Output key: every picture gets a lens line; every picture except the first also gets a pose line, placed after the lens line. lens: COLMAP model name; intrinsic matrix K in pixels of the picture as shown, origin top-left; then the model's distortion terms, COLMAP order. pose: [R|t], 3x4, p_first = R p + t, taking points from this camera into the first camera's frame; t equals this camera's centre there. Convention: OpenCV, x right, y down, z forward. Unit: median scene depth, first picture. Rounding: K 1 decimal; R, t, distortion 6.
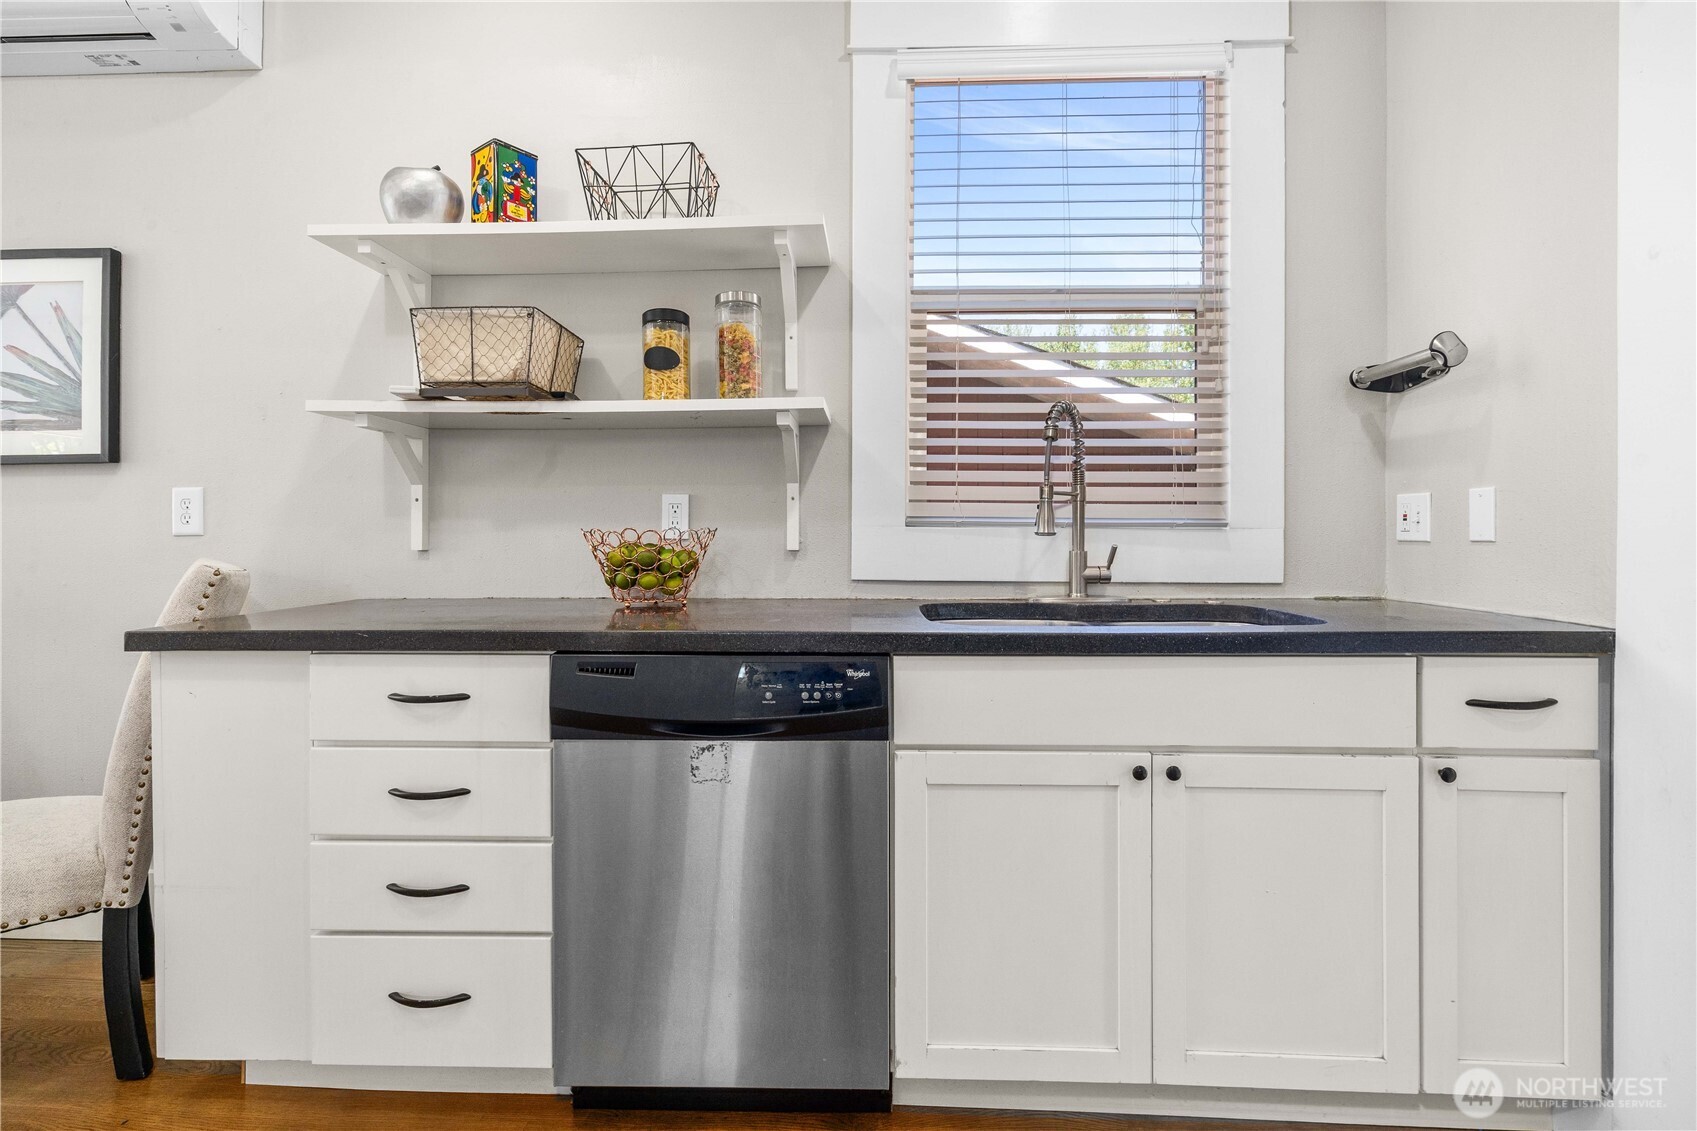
lens RADIAL K [[776.9, 0, 840.1], [0, 776.9, 534.4], [0, 0, 1]] dist [-0.010420, 0.000618]
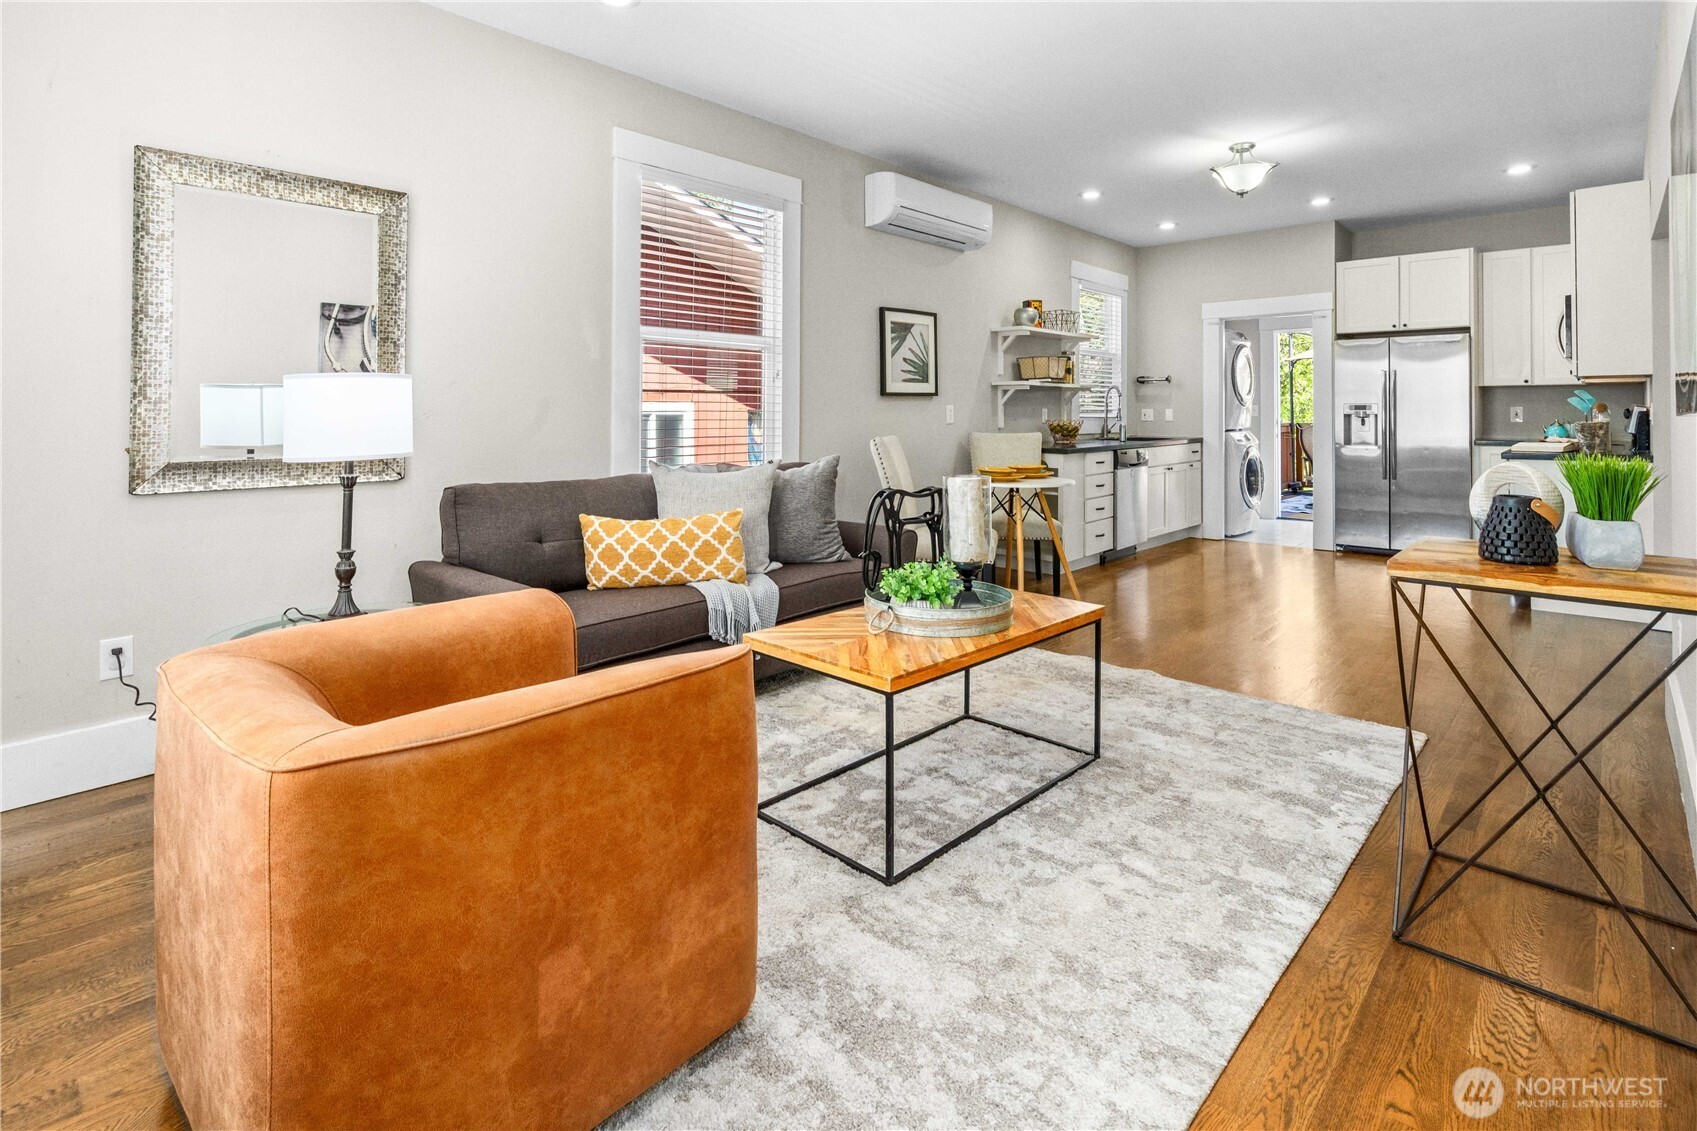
lens RADIAL K [[776.9, 0, 868.4], [0, 776.9, 415.1], [0, 0, 1]] dist [-0.010420, 0.000618]
pose [[0.656796, -0.005008, 0.754052, -3.548117], [0.000308, 0.999980, 0.006373, -0.053950], [-0.754069, -0.003953, 0.656784, -0.620869]]
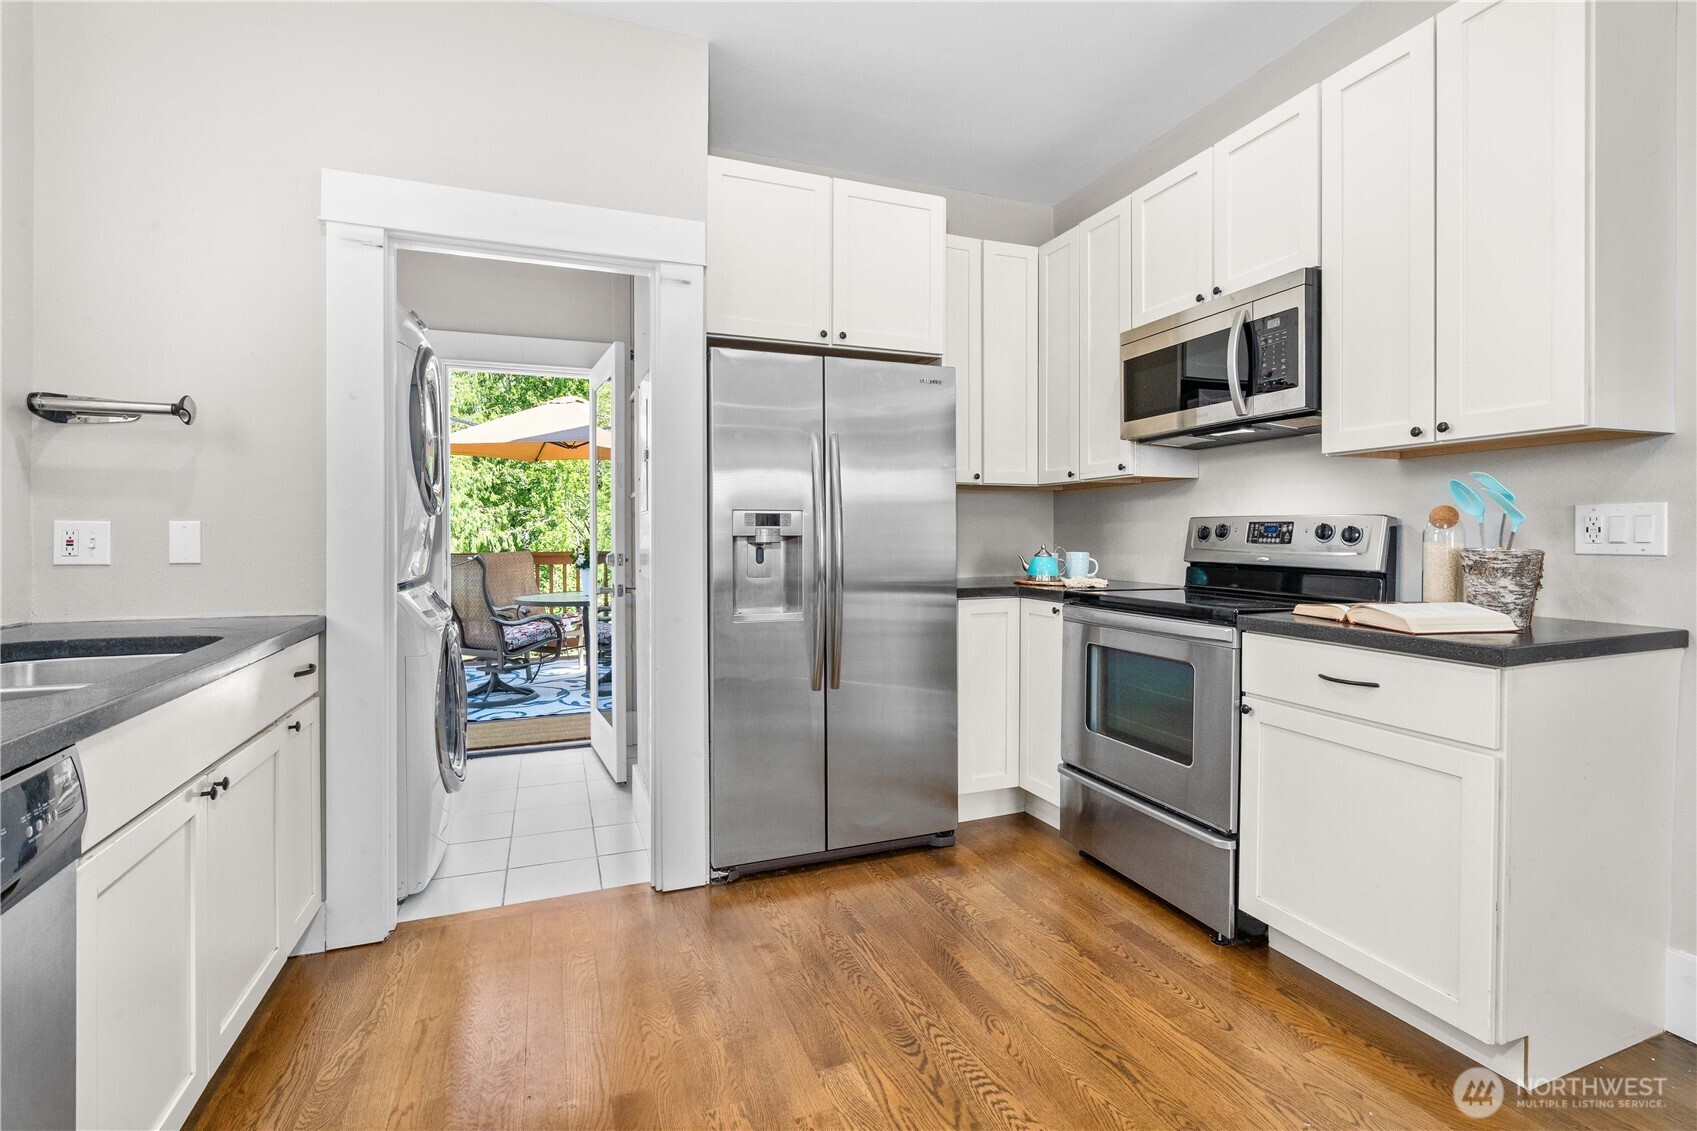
lens RADIAL K [[776.9, 0, 844.9], [0, 776.9, 539.3], [0, 0, 1]] dist [-0.010420, 0.000618]
pose [[-0.394450, -0.004189, 0.918908, -0.710548], [-0.000493, 0.999990, 0.004347, -0.034133], [-0.918917, 0.001262, -0.394449, 0.476187]]
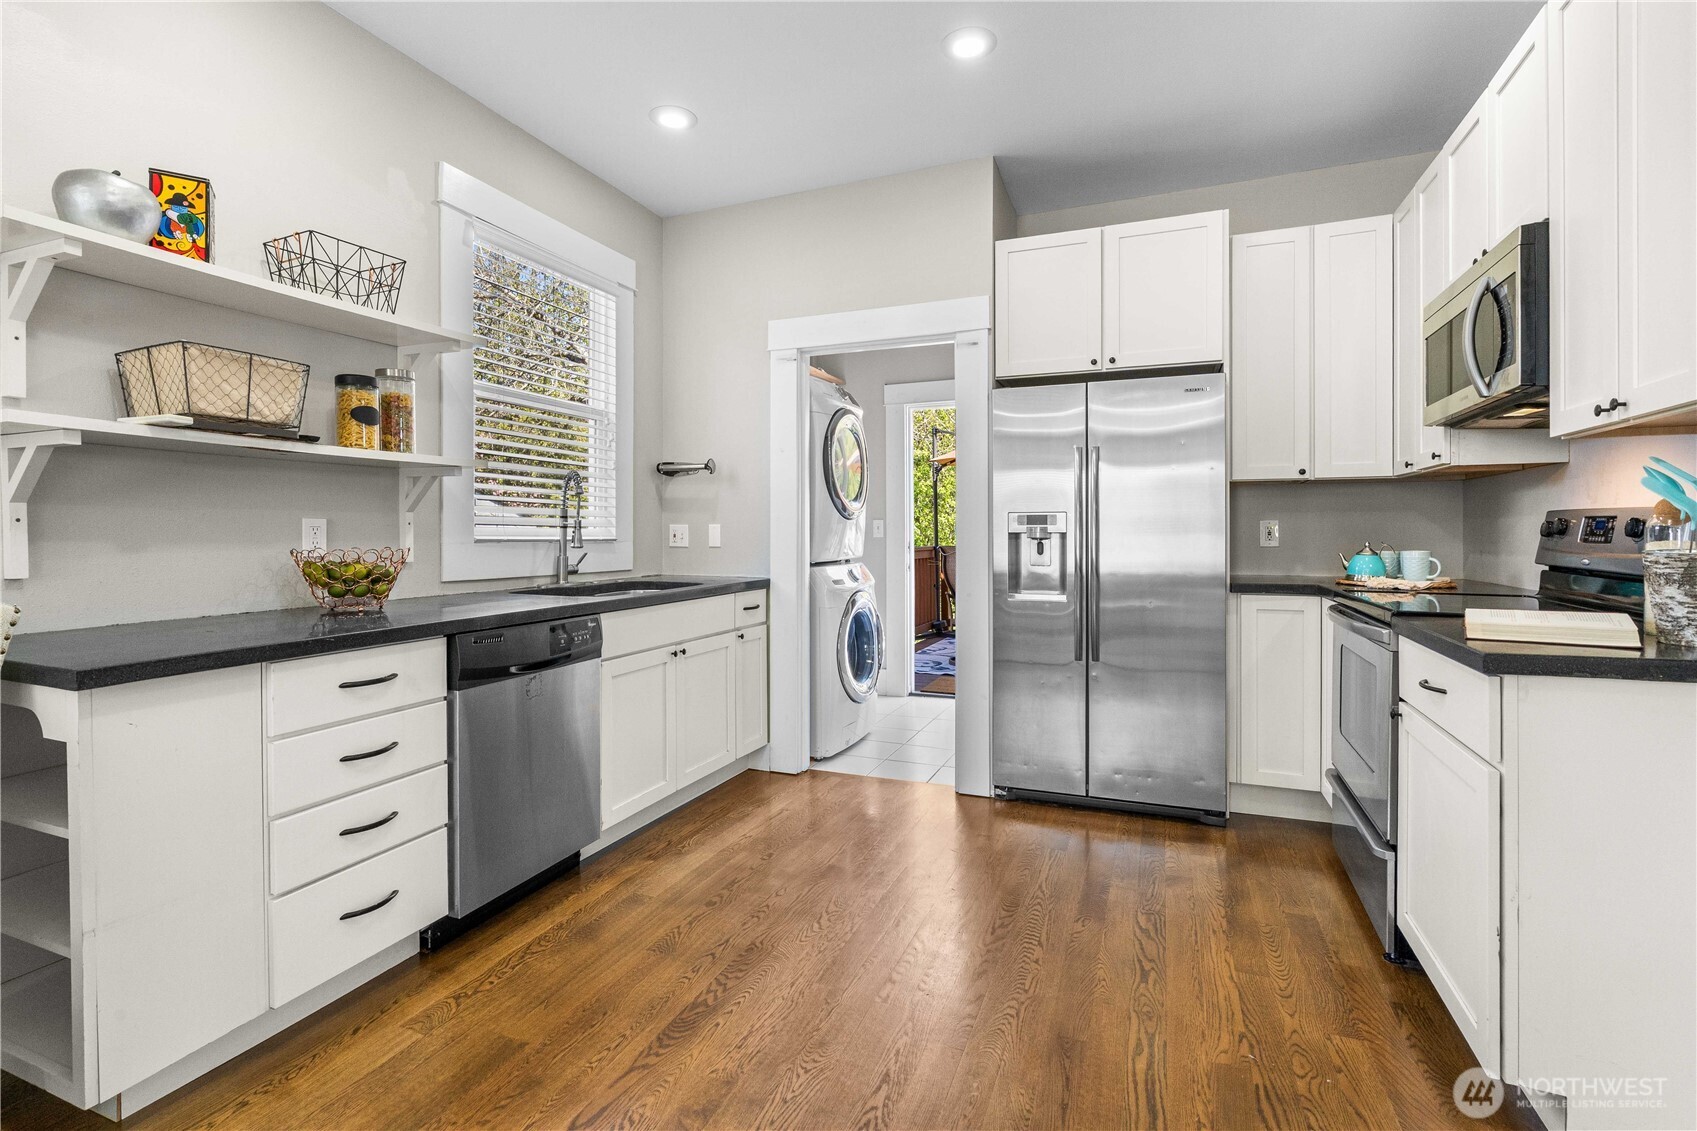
lens RADIAL K [[776.9, 0, 833.9], [0, 776.9, 534.3], [0, 0, 1]] dist [-0.010420, 0.000618]
pose [[0.350508, -0.004134, 0.936550, -1.208319], [-0.000127, 0.999990, 0.004462, -0.038448], [-0.936560, -0.001683, 0.350504, -0.172412]]
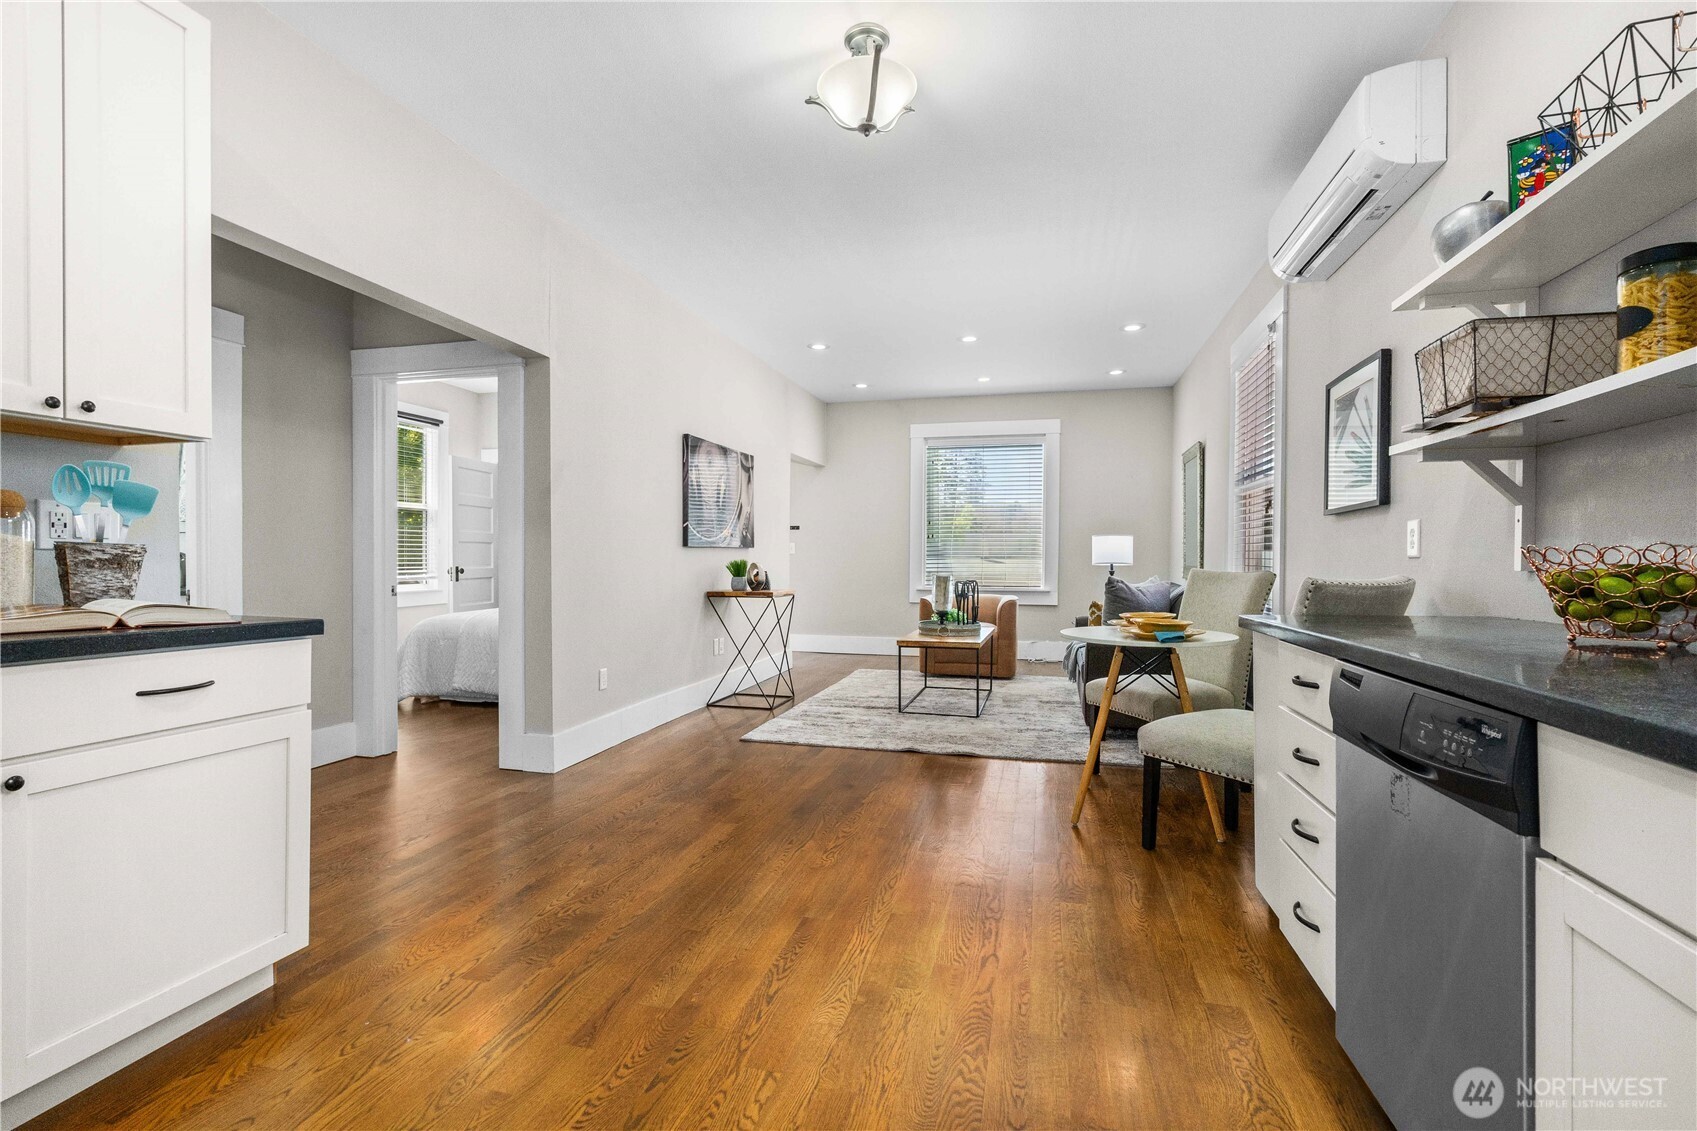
lens RADIAL K [[776.9, 0, 845.5], [0, 776.9, 566.5], [0, 0, 1]] dist [-0.010420, 0.000618]
pose [[-0.215704, 0.003445, -0.976453, 0.691443], [-0.000243, 0.999994, 0.003582, 0.011464], [0.976459, 0.001010, -0.215701, 0.422975]]
